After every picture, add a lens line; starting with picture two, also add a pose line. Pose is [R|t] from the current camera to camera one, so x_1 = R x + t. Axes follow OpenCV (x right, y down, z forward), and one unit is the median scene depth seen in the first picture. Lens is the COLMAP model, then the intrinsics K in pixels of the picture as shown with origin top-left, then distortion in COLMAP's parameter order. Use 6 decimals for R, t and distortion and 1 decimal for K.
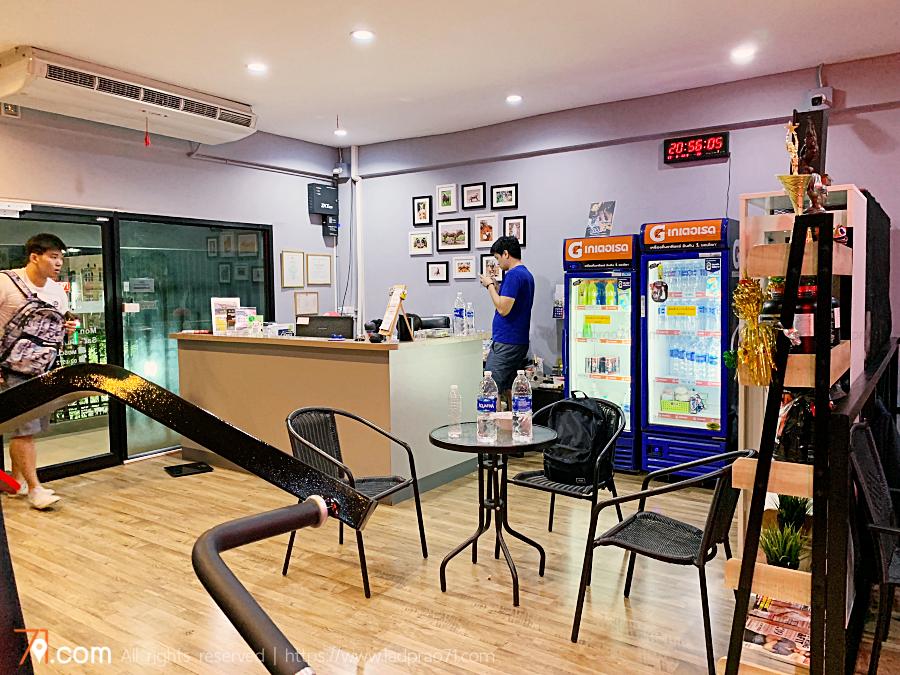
lens RADIAL K [[704.8, 0, 450.0], [0, 704.8, 337.5], [0, 0, 1]] dist [0.001725, -0.041943]
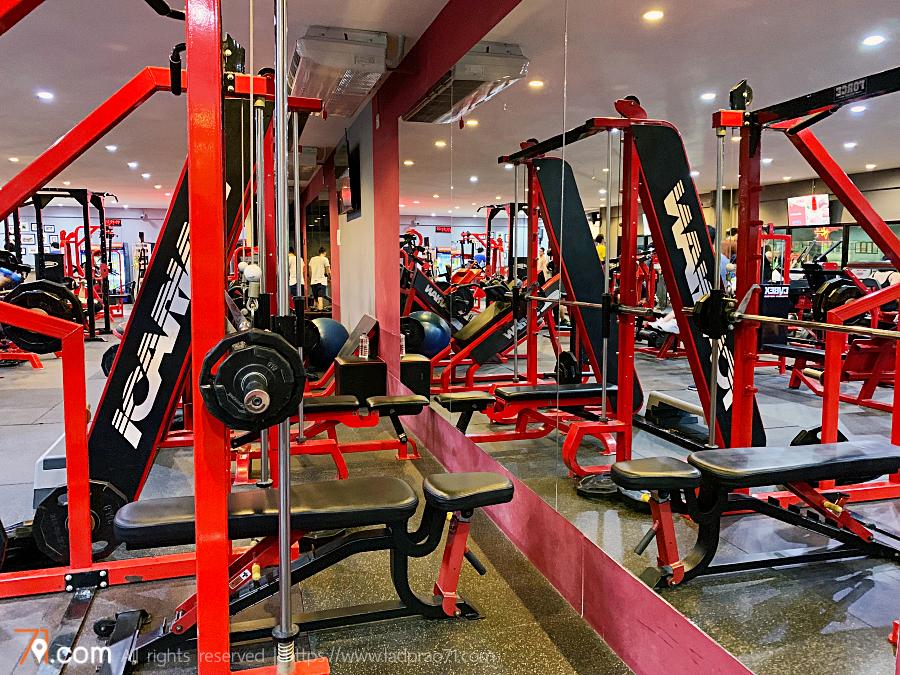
lens RADIAL K [[704.8, 0, 450.0], [0, 704.8, 337.5], [0, 0, 1]] dist [0.001725, -0.041943]
pose [[0.634819, -0.069906, 0.769492, -3.380393], [0.041439, 0.997546, 0.056437, 0.519169], [-0.771549, -0.003940, 0.636158, -6.572542]]
